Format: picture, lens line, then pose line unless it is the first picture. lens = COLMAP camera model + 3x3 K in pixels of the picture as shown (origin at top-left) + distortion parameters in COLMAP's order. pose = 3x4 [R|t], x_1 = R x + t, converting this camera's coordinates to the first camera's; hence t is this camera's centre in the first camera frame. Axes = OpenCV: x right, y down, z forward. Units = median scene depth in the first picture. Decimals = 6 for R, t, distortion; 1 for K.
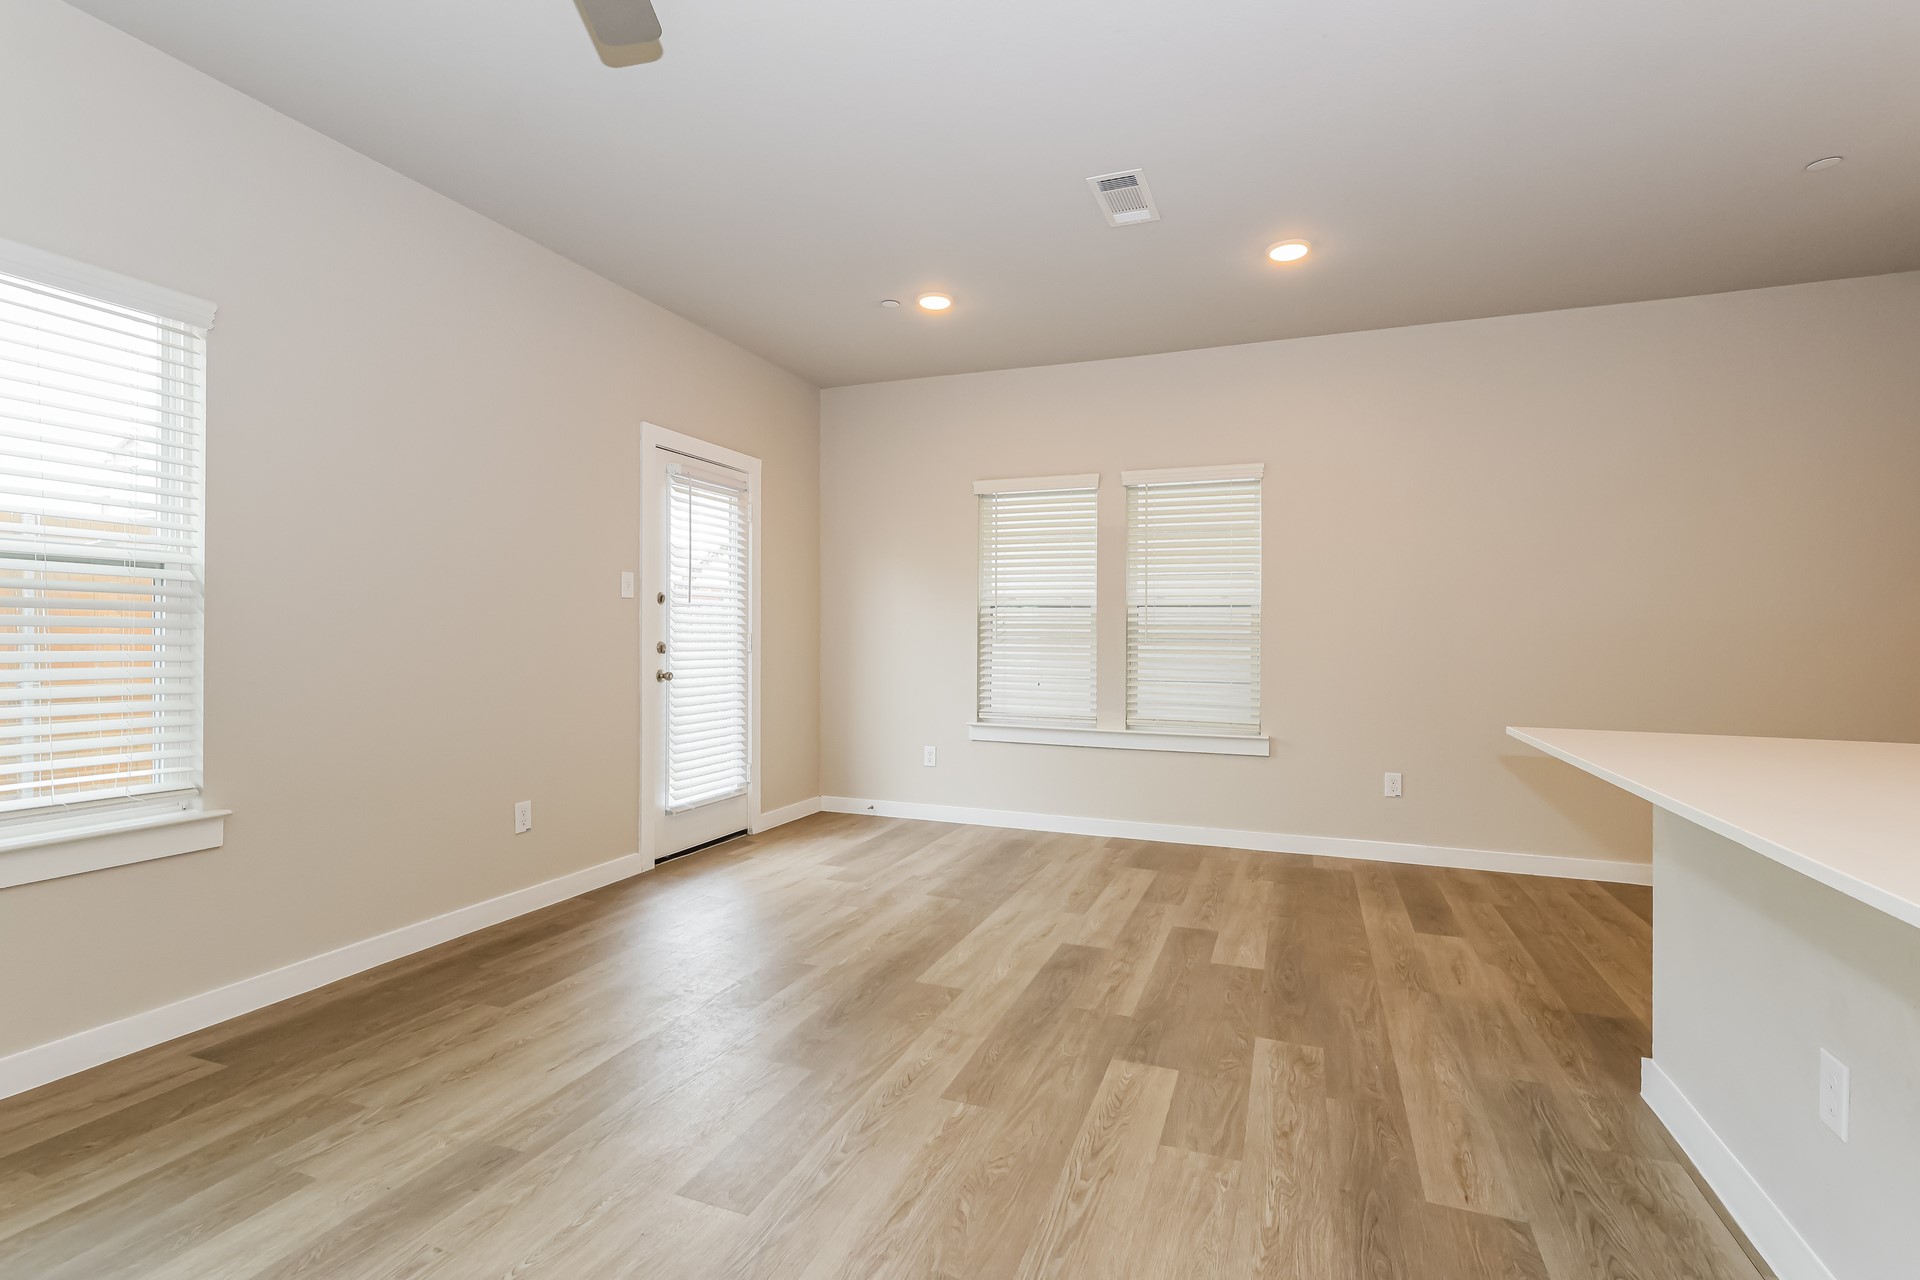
lens RADIAL K [[901.4, 0, 933.1], [0, 901.4, 638.7], [0, 0, 1]] dist [-0.002575, 0.000804]
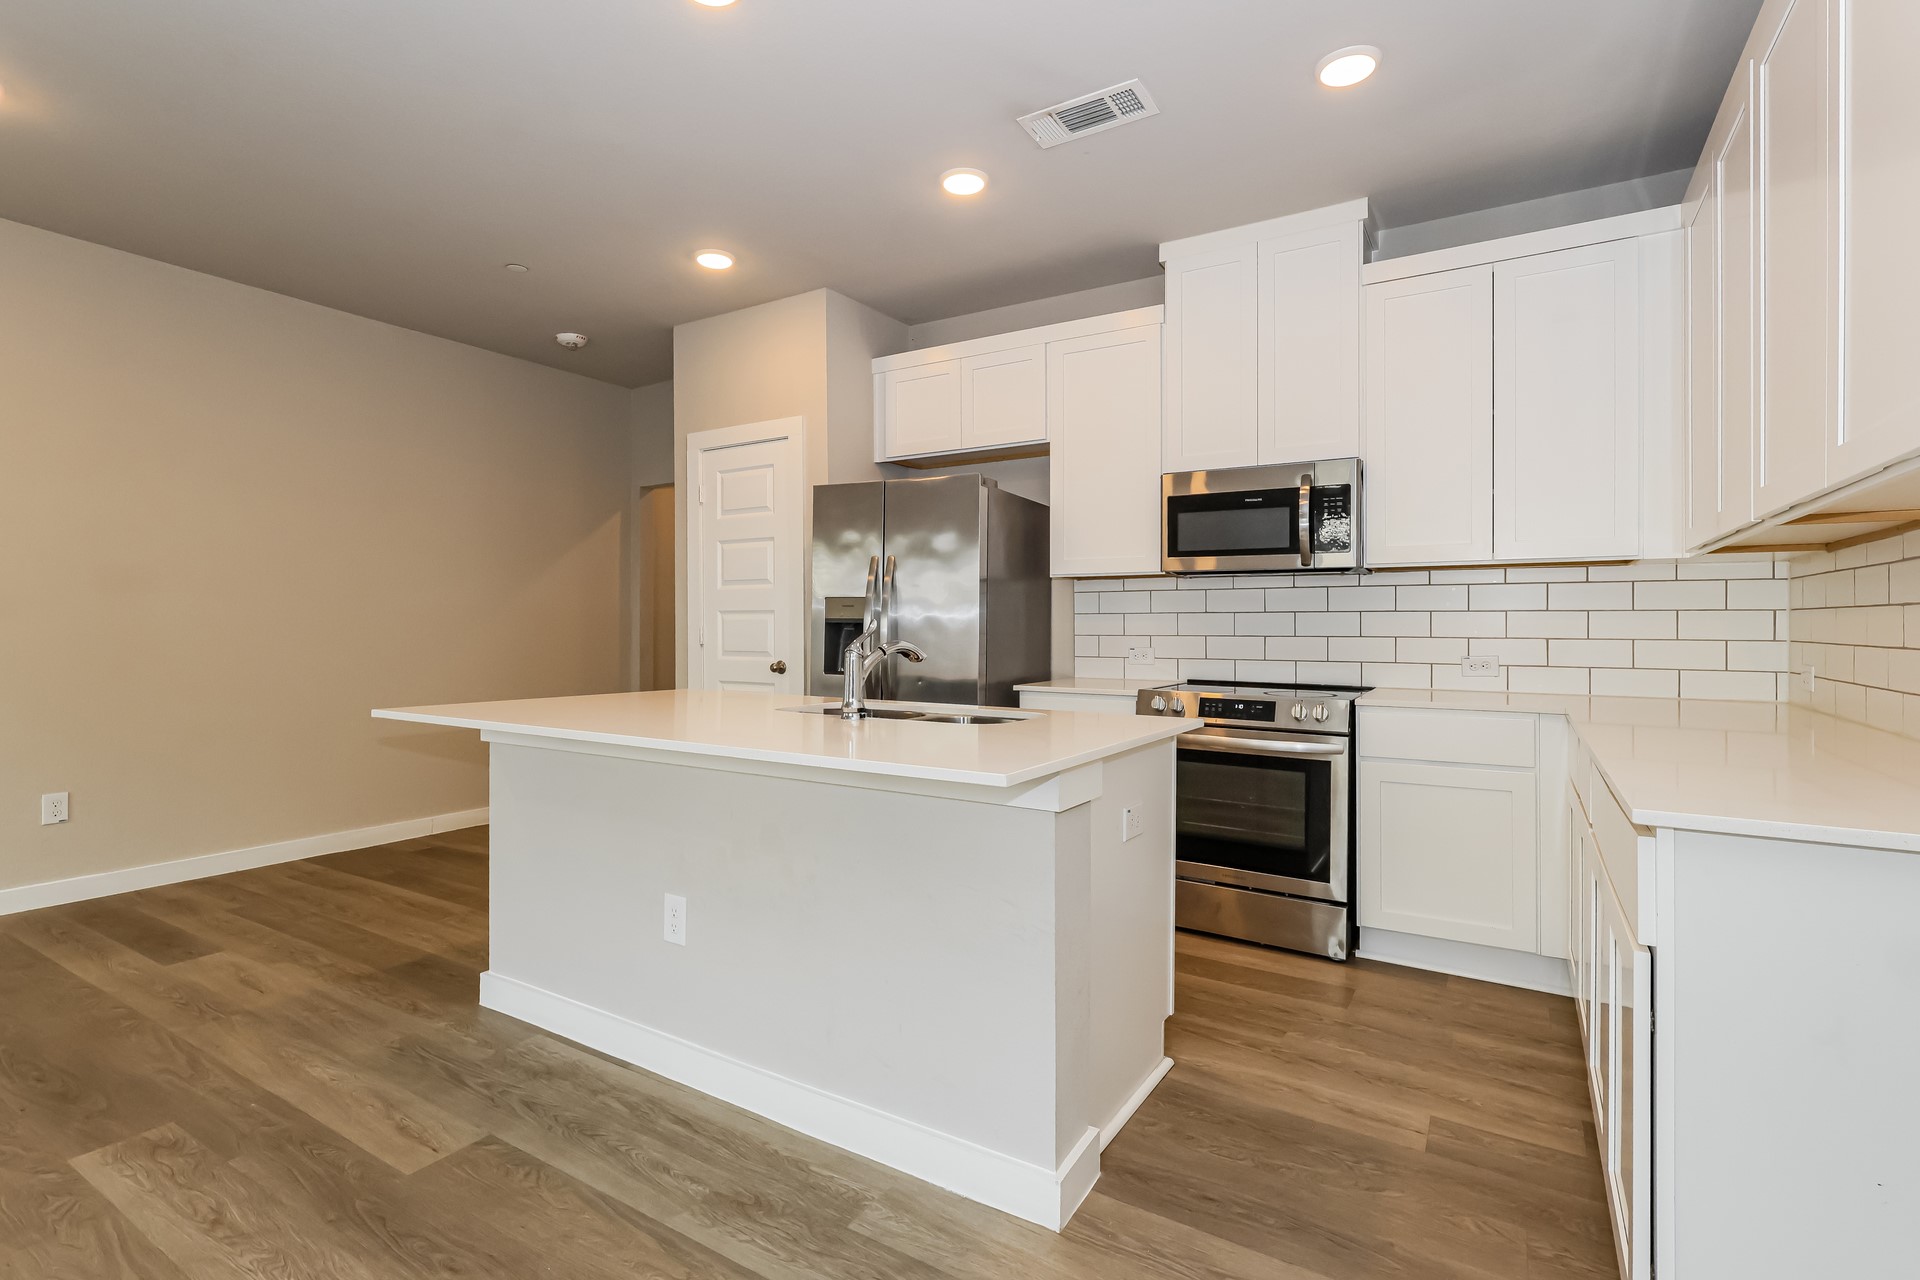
lens RADIAL K [[901.4, 0, 963.3], [0, 901.4, 619.7], [0, 0, 1]] dist [-0.002575, 0.000804]
pose [[0.163174, 0.000957, 0.986597, -0.258820], [0.001897, 0.999997, -0.001284, -0.001630], [-0.986595, 0.002081, 0.163172, 0.152405]]
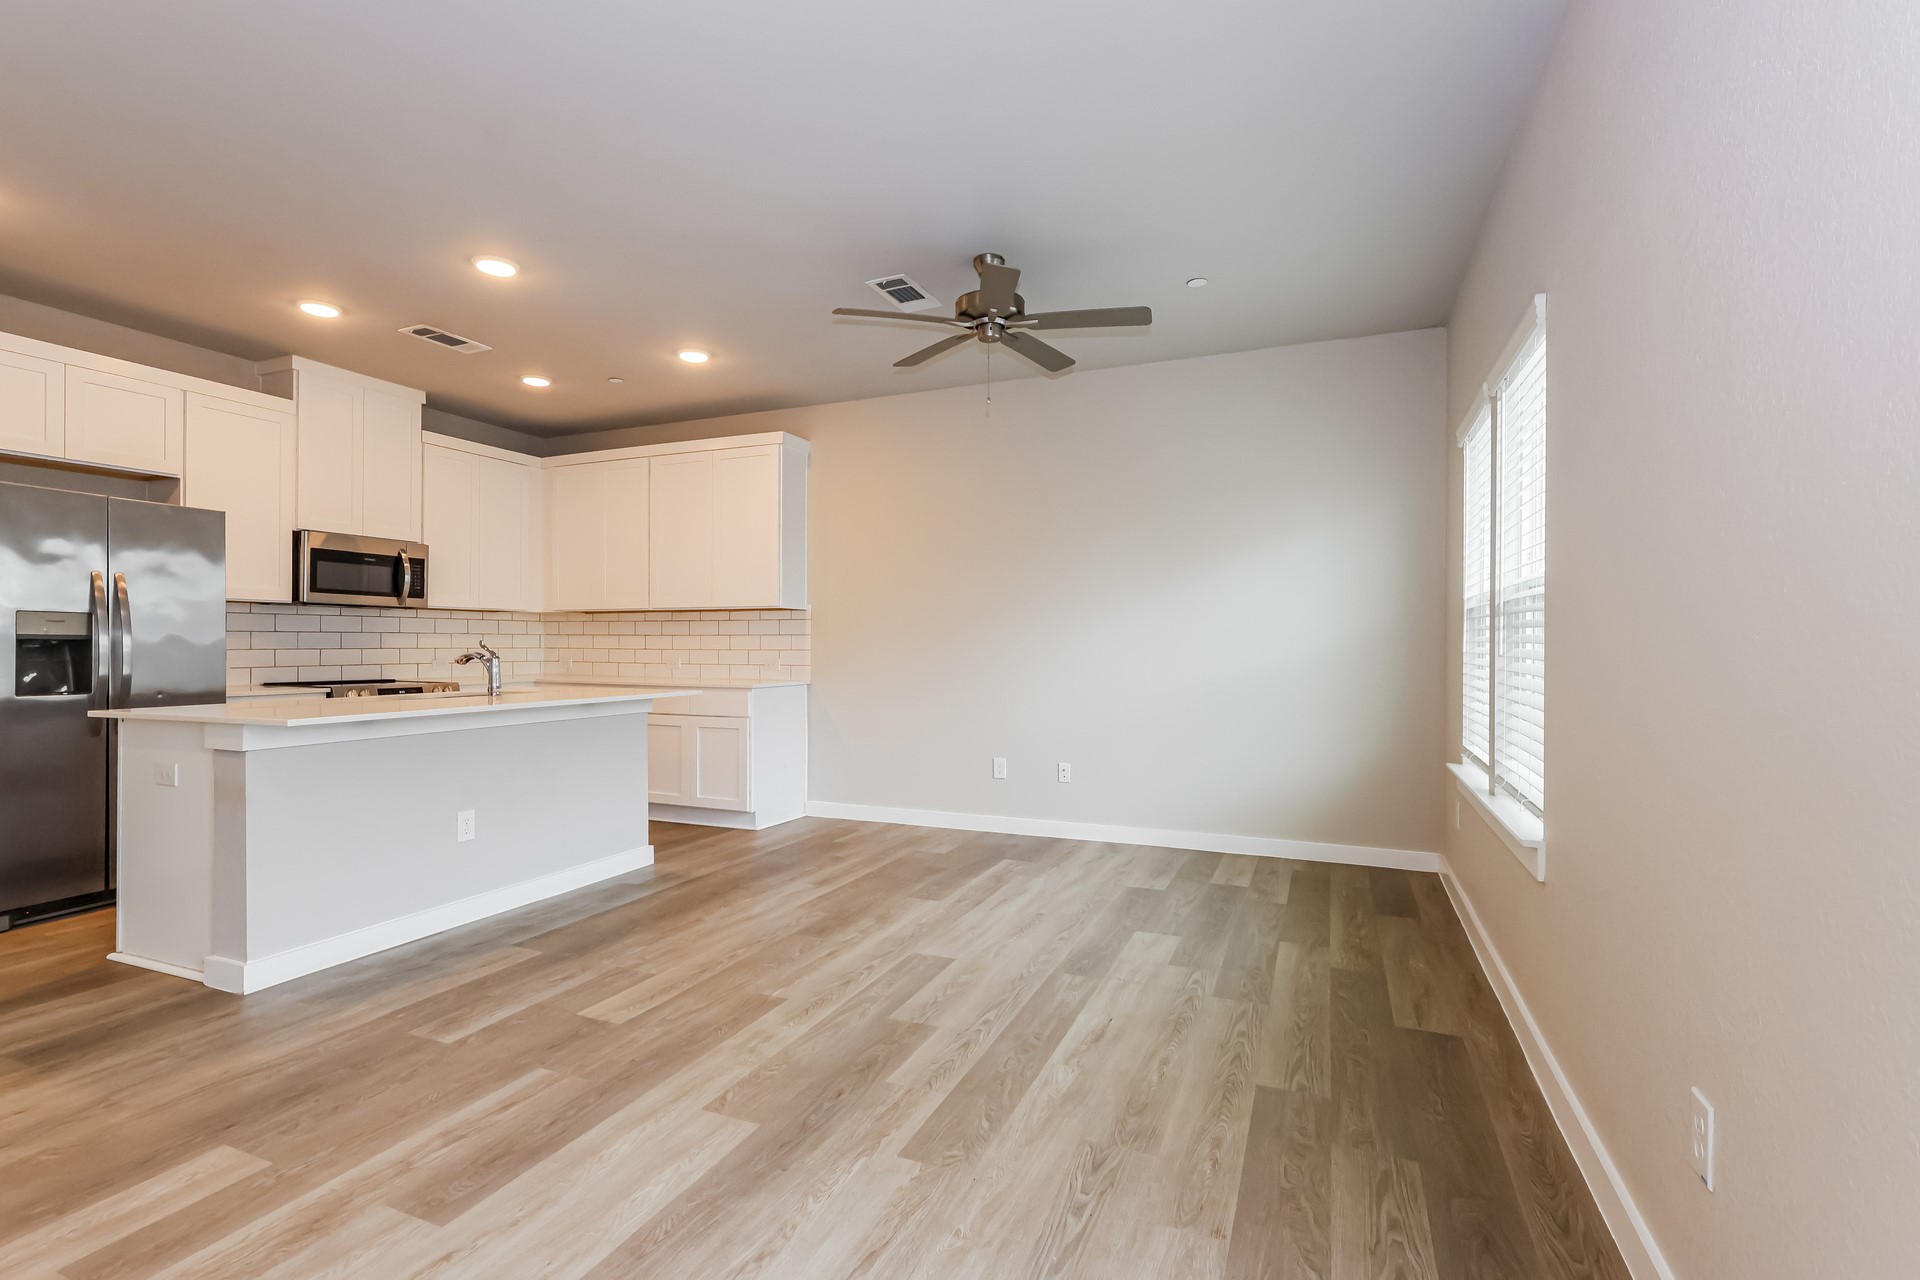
lens RADIAL K [[901.4, 0, 944.1], [0, 901.4, 635.4], [0, 0, 1]] dist [-0.002575, 0.000804]
pose [[-0.999781, -0.008907, 0.018942, -0.211076], [-0.008980, 0.999953, -0.003773, -0.012527], [-0.018908, -0.003942, -0.999813, 2.038252]]
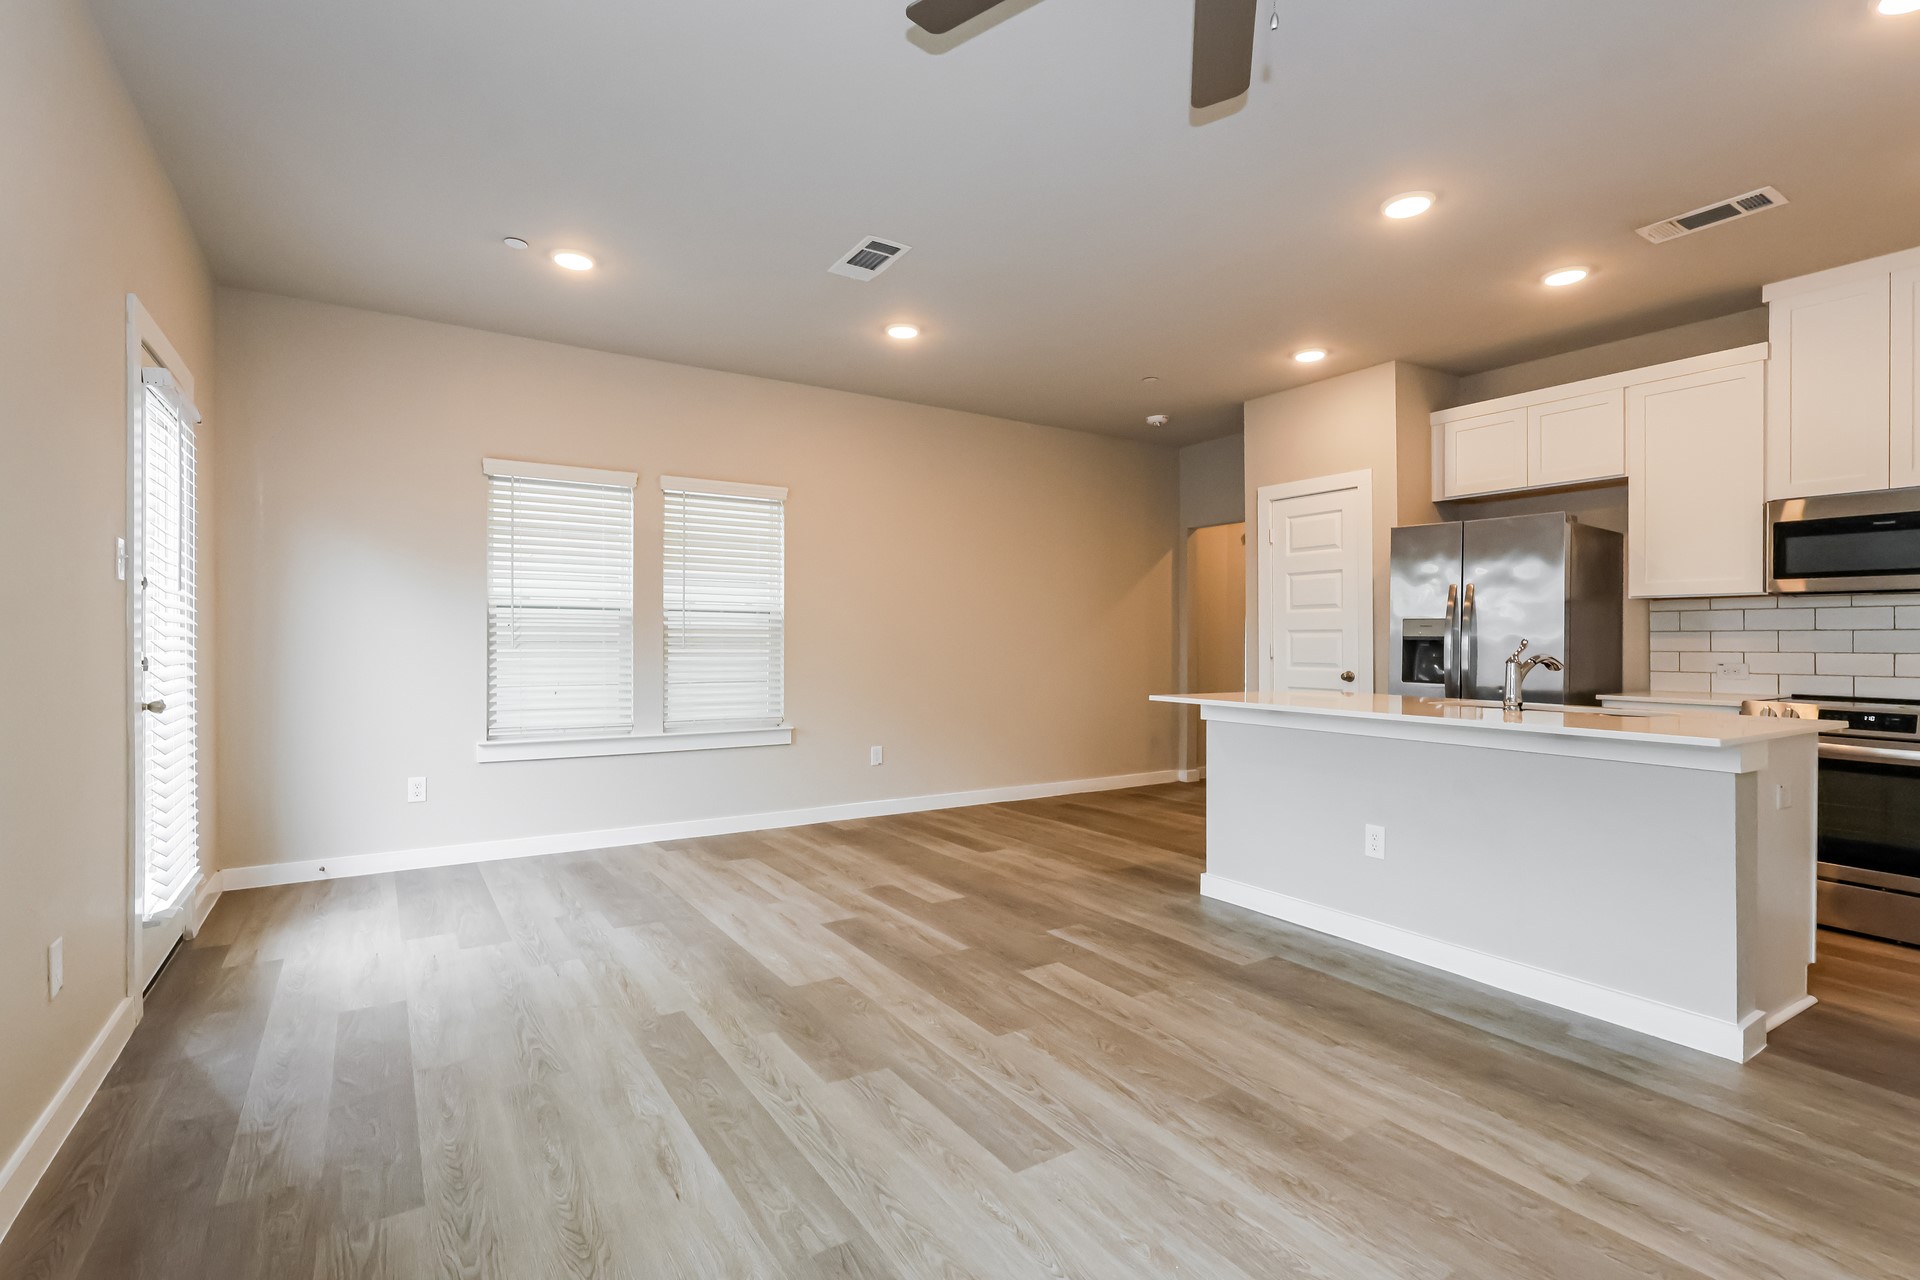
lens RADIAL K [[901.4, 0, 950.7], [0, 901.4, 639.1], [0, 0, 1]] dist [-0.002575, 0.000804]
pose [[0.577287, -0.003419, 0.816534, -0.868350], [0.003847, 0.999992, 0.001467, -0.007415], [-0.816532, 0.002295, 0.577295, 0.329015]]
